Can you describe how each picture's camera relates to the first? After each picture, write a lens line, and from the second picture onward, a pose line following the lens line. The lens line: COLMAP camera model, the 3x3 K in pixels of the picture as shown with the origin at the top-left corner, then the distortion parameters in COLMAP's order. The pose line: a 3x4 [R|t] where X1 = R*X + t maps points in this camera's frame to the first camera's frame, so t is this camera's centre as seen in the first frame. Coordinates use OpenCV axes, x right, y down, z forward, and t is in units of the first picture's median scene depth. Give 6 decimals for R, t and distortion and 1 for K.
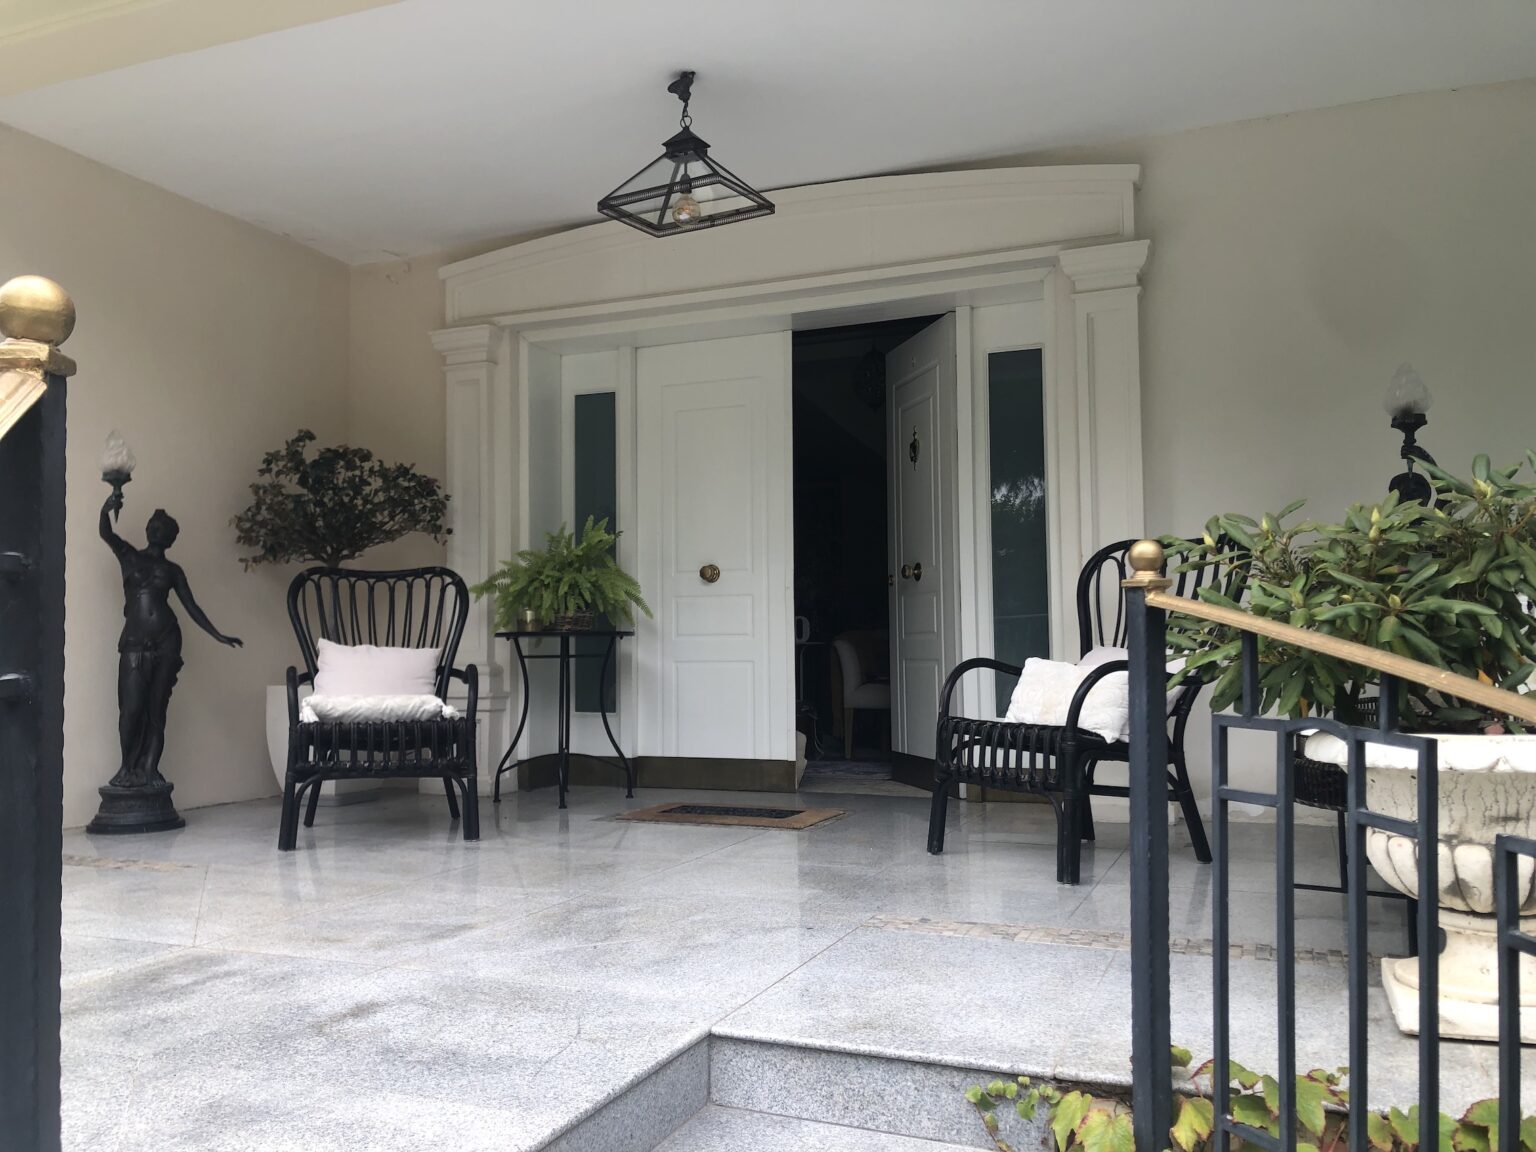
lens RADIAL K [[1282.8, 0, 801.1], [0, 1282.8, 572.6], [0, 0, 1]] dist [0.050423, -0.013660]
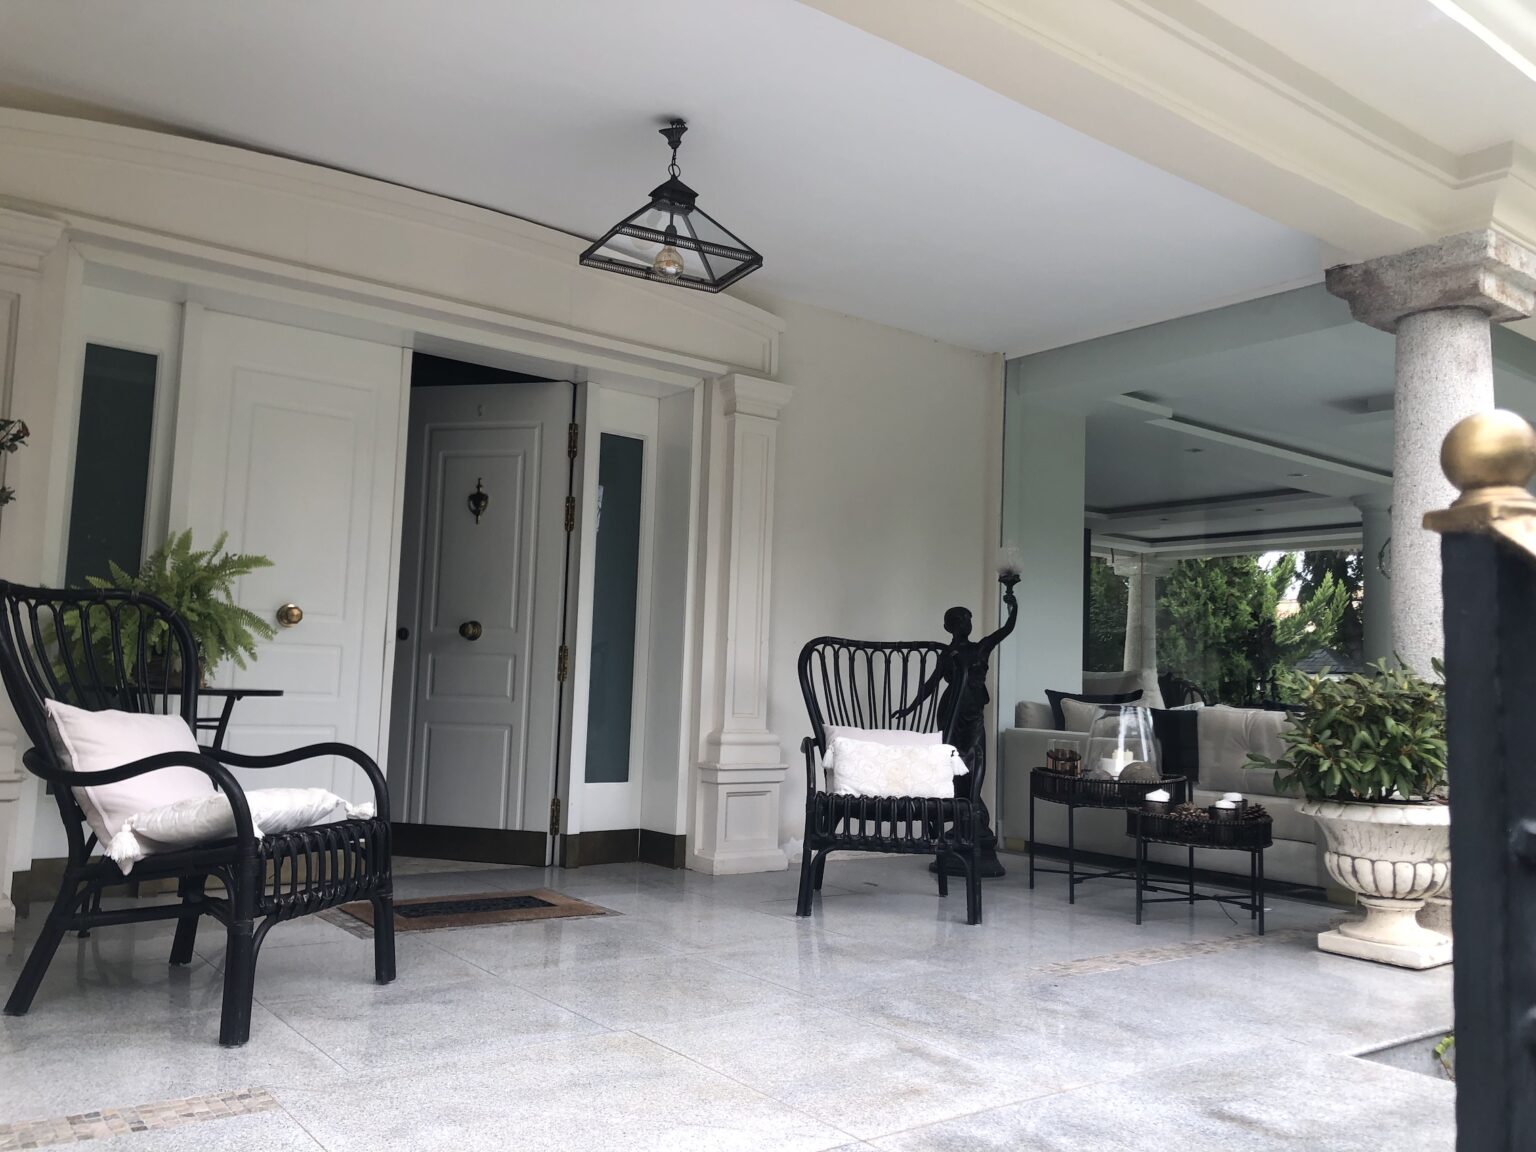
lens RADIAL K [[1282.8, 0, 801.1], [0, 1282.8, 572.6], [0, 0, 1]] dist [0.050423, -0.013660]
pose [[0.490365, 0.114783, 0.863925, -0.836279], [-0.085066, 0.992859, -0.083630, 0.019822], [-0.867355, -0.032482, 0.496628, 0.430211]]
